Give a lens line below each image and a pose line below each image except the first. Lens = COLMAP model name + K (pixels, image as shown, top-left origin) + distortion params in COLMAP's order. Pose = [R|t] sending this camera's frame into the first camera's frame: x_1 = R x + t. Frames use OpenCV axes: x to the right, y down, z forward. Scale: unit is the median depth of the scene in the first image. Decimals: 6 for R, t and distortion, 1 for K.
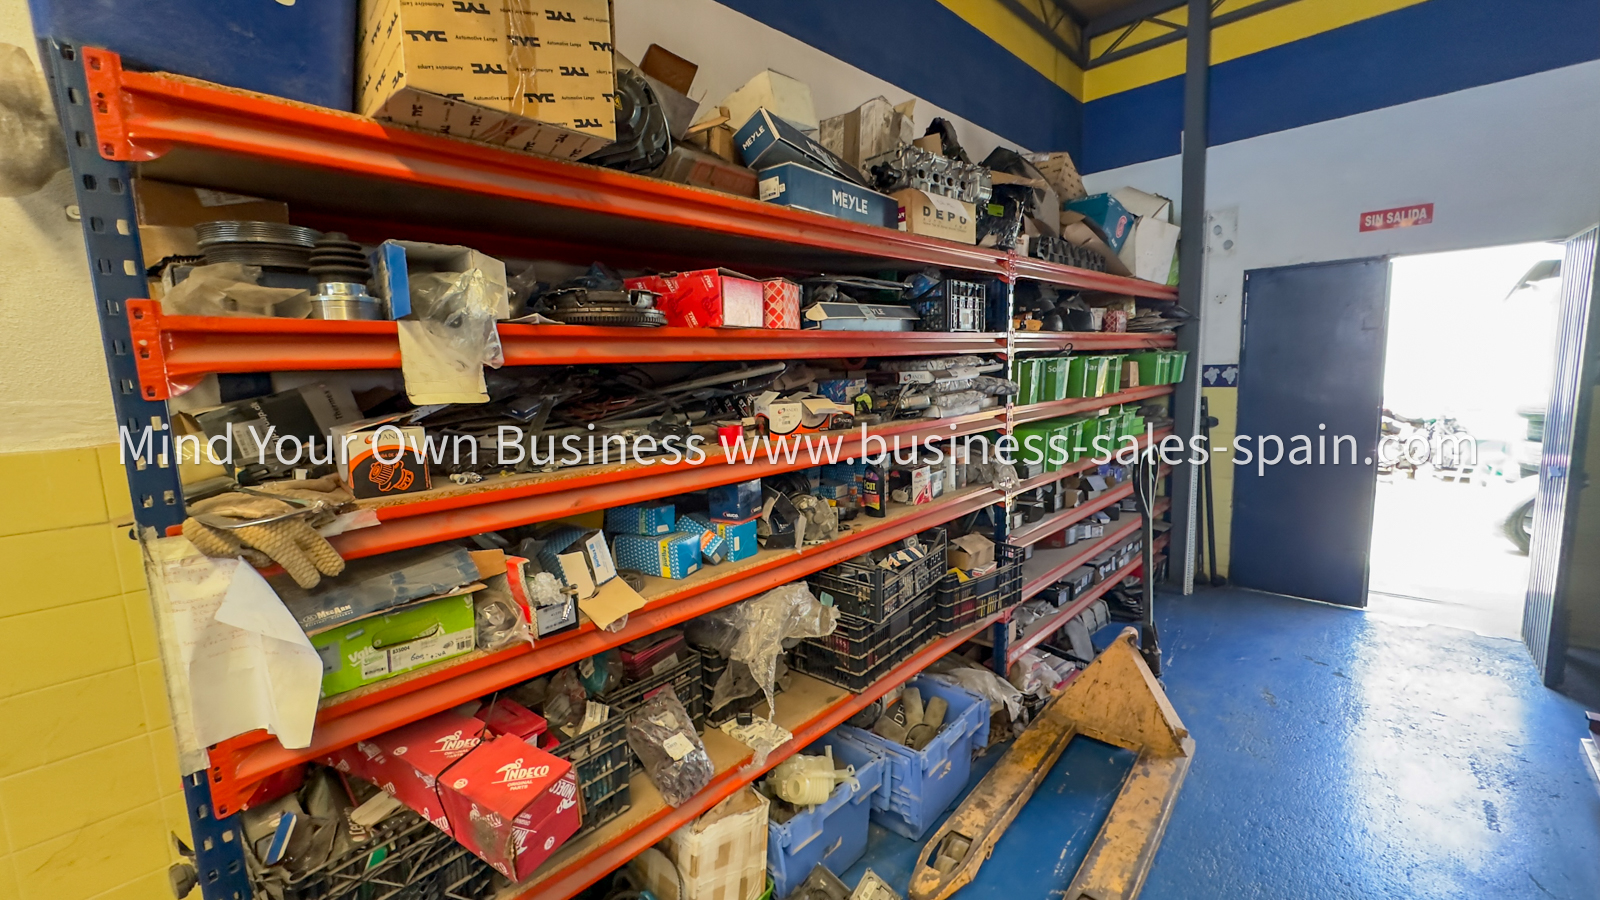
lens RADIAL K [[639.5, 0, 796.0], [0, 639.5, 445.0], [0, 0, 1]] dist [-0.000975, -0.000085]
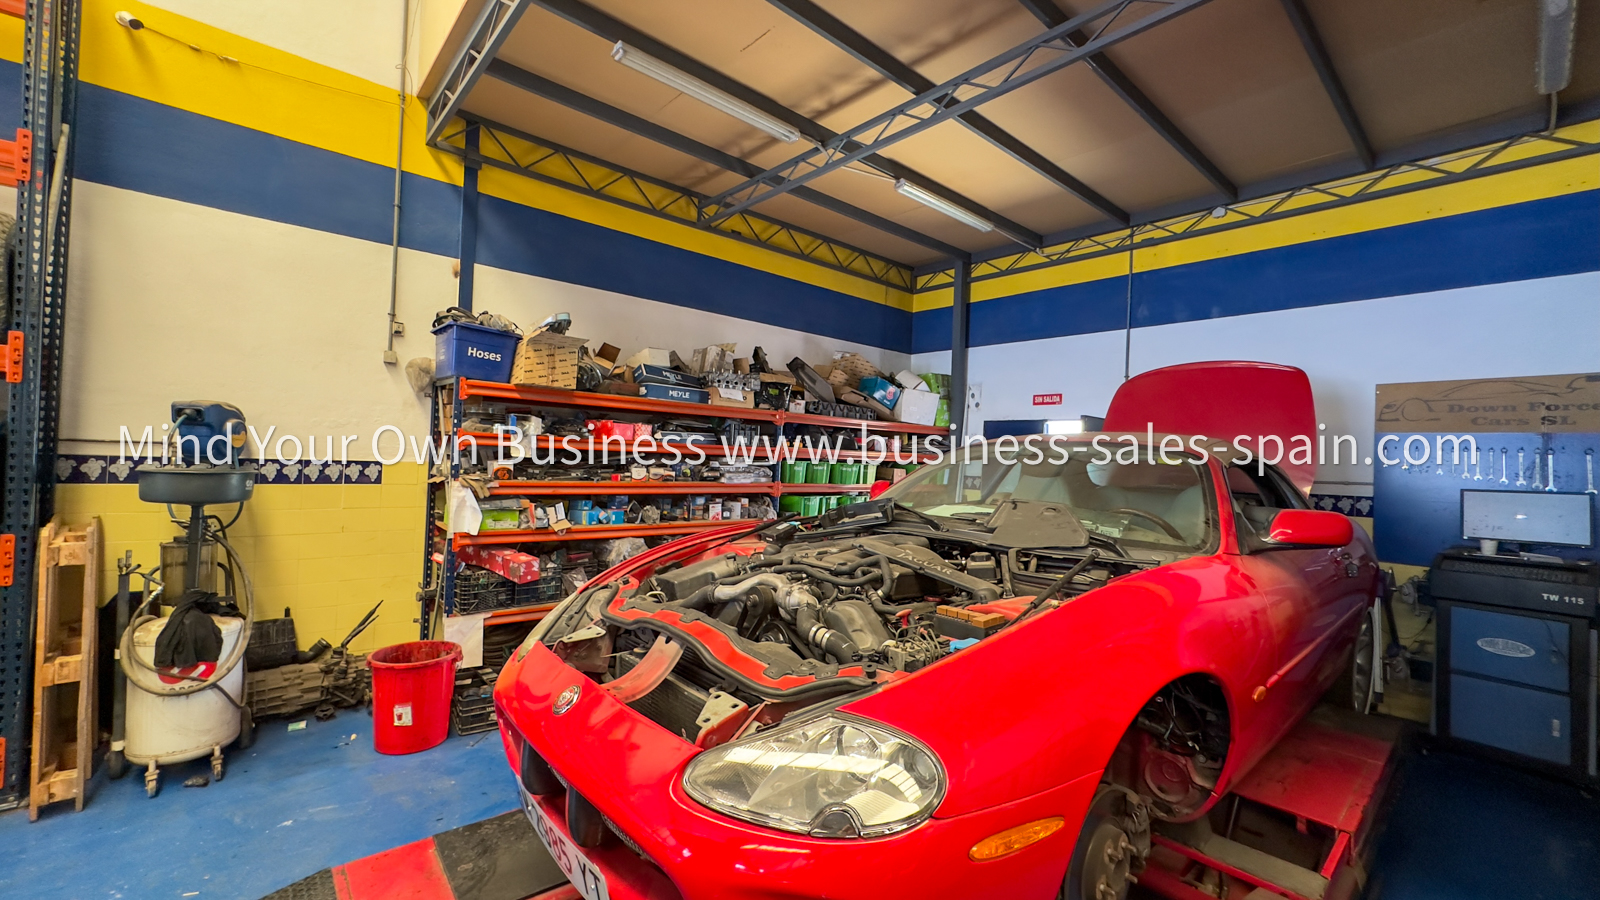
lens RADIAL K [[639.5, 0, 799.1], [0, 639.5, 448.1], [0, 0, 1]] dist [-0.000975, -0.000085]
pose [[0.993570, 0.076232, -0.083706, 0.898192], [-0.087005, 0.987198, -0.133682, 0.157687], [0.072444, 0.140106, 0.987483, -1.676243]]
